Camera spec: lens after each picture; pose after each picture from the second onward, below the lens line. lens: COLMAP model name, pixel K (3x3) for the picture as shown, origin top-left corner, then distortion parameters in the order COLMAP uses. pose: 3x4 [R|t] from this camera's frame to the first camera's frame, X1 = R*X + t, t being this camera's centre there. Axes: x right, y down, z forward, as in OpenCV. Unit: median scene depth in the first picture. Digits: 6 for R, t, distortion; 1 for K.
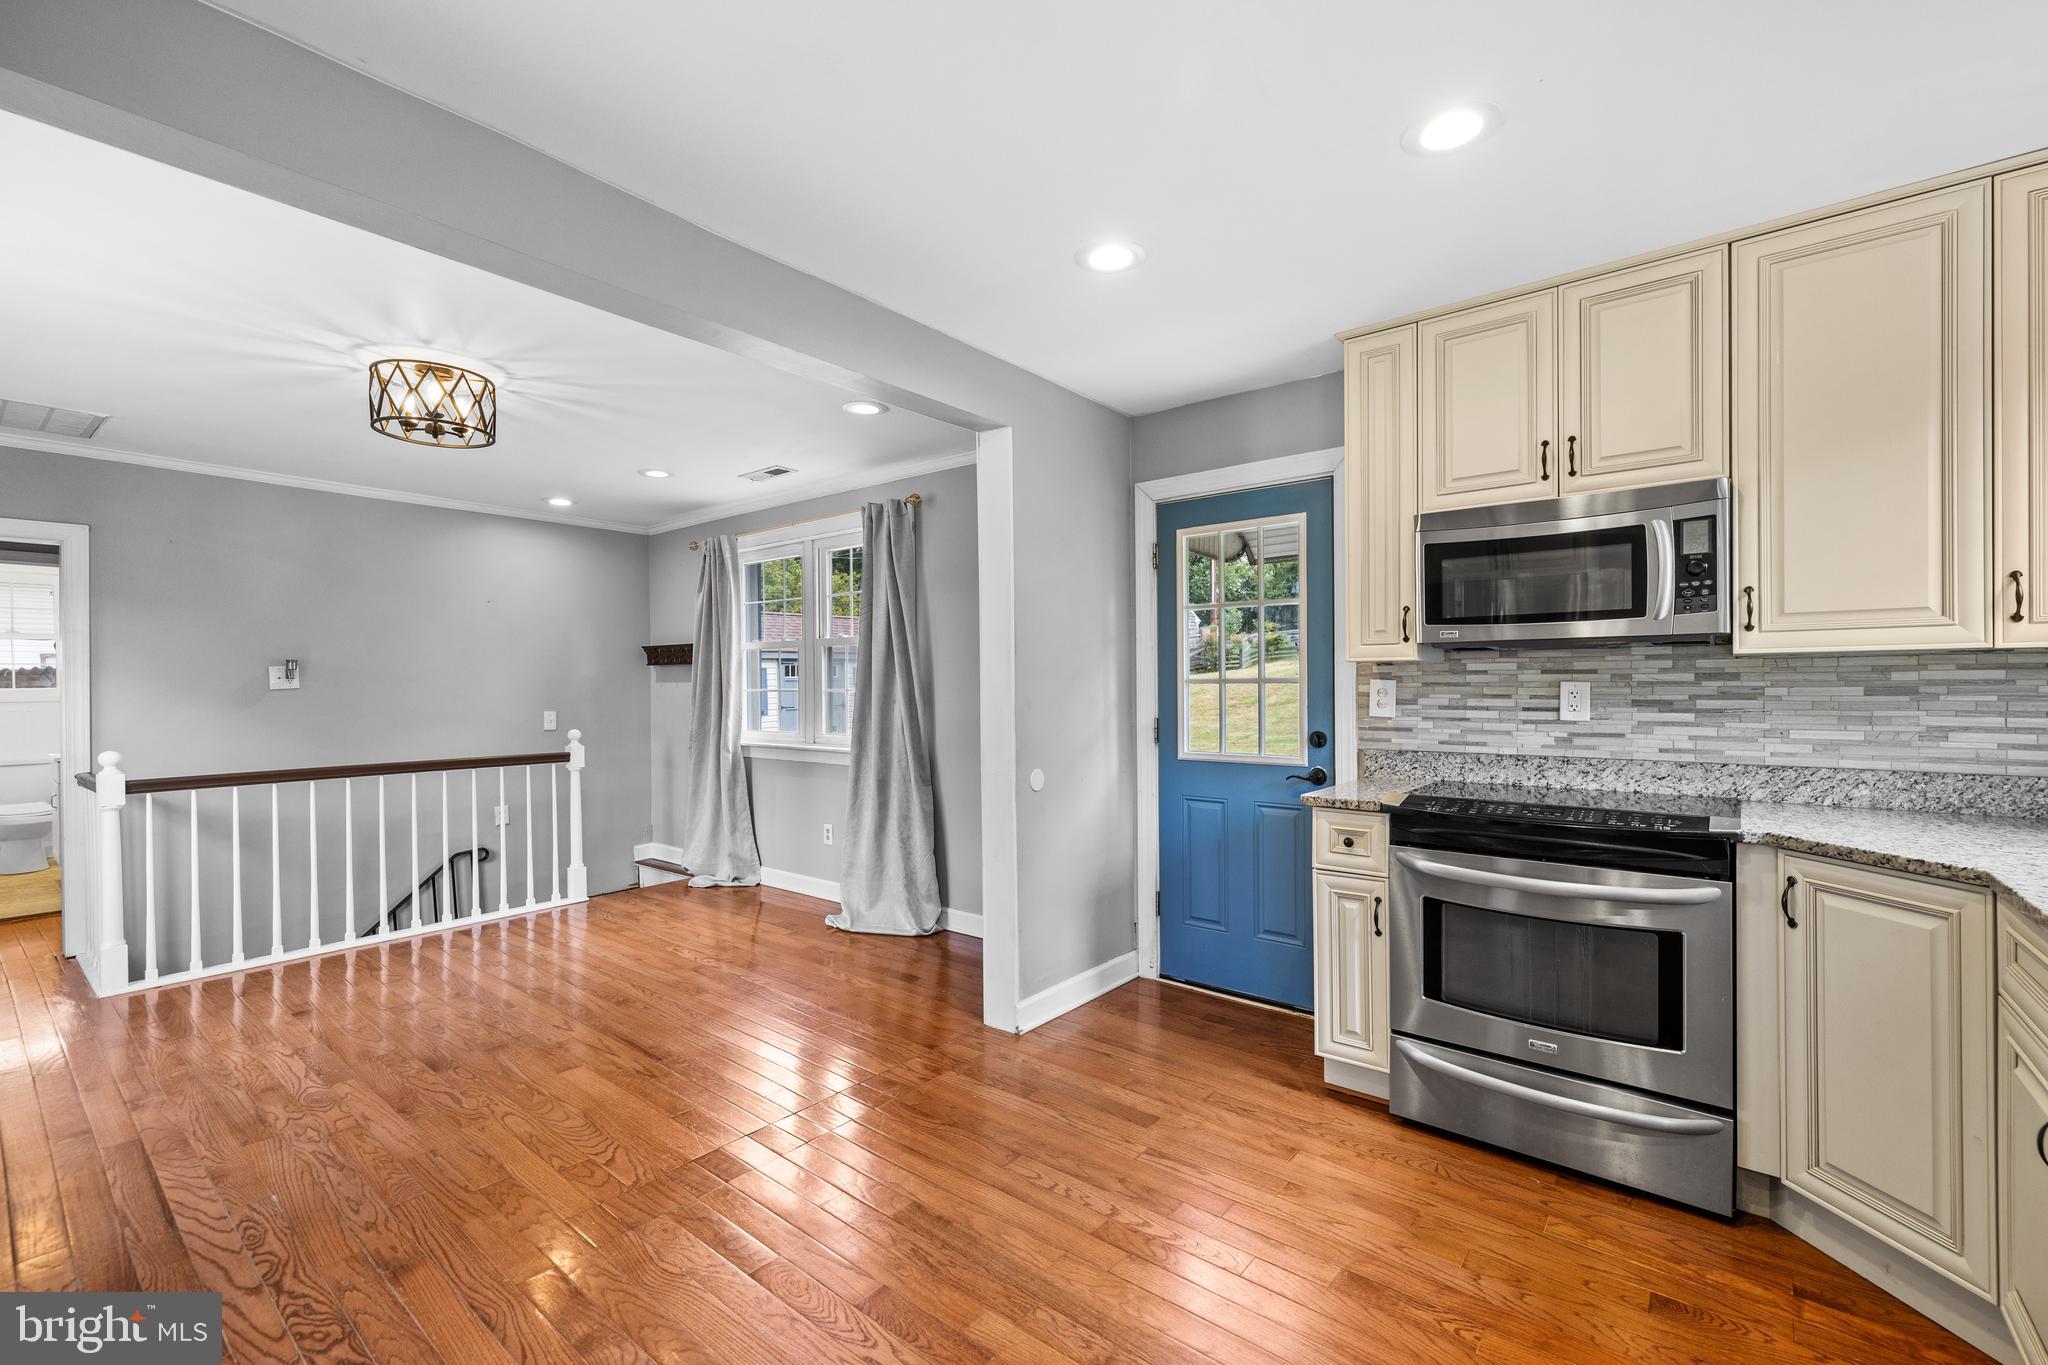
lens RADIAL K [[879.8, 0, 1013.9], [0, 879.8, 681.3], [0, 0, 1]] dist [0.003822, 0.000559]
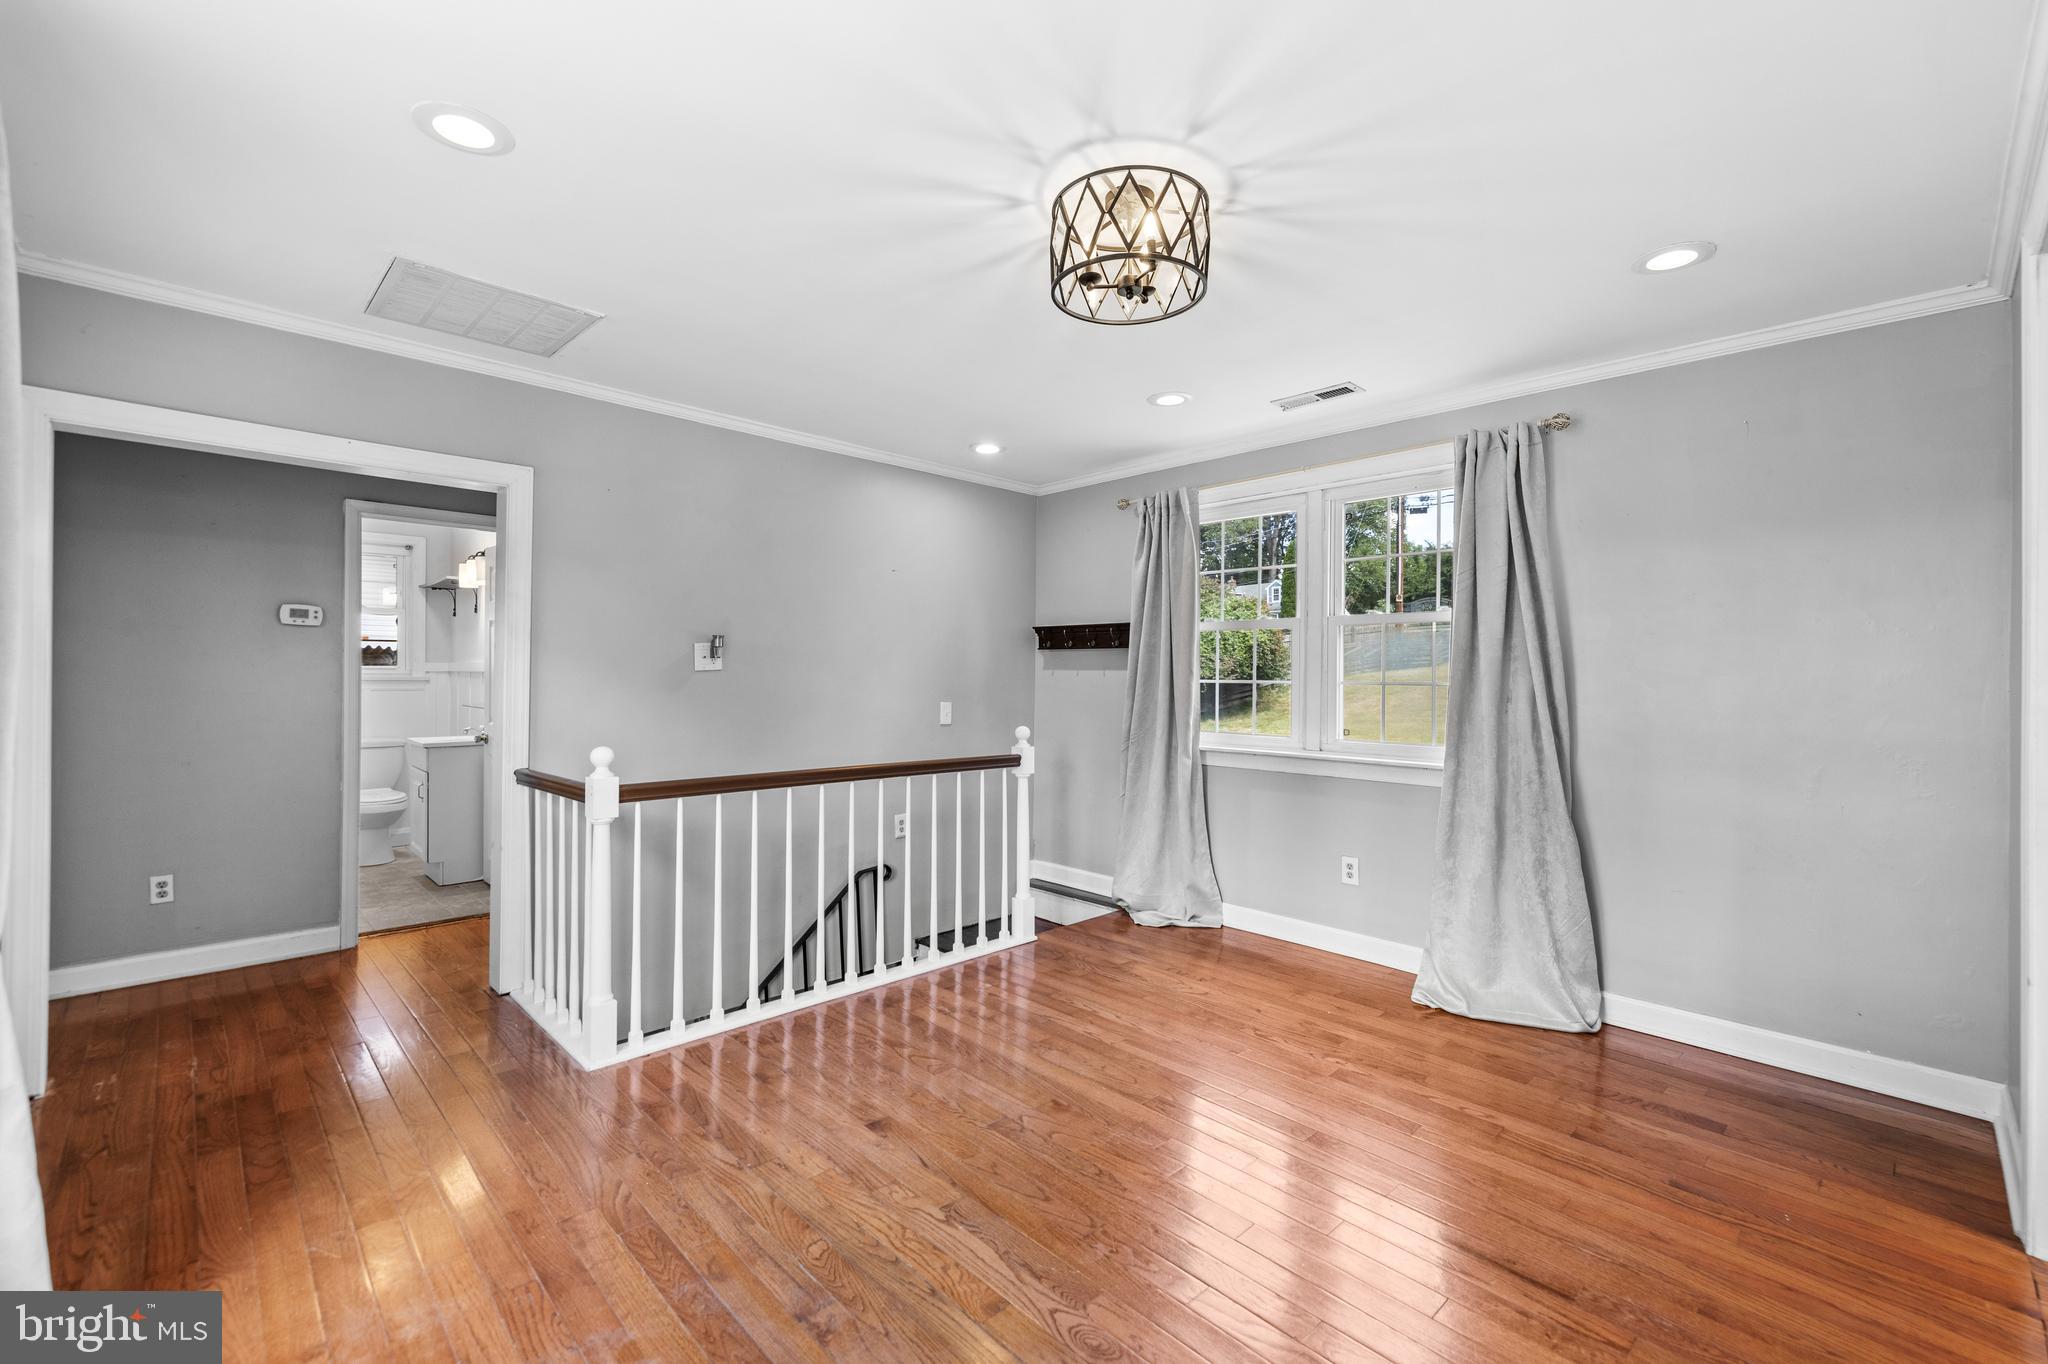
lens RADIAL K [[879.8, 0, 1034.6], [0, 879.8, 682.5], [0, 0, 1]] dist [0.003822, 0.000559]
pose [[0.989990, 0.013278, -0.140514, -0.375721], [-0.012757, 0.999908, 0.004606, 0.011051], [0.140562, -0.002767, 0.990068, 0.207715]]
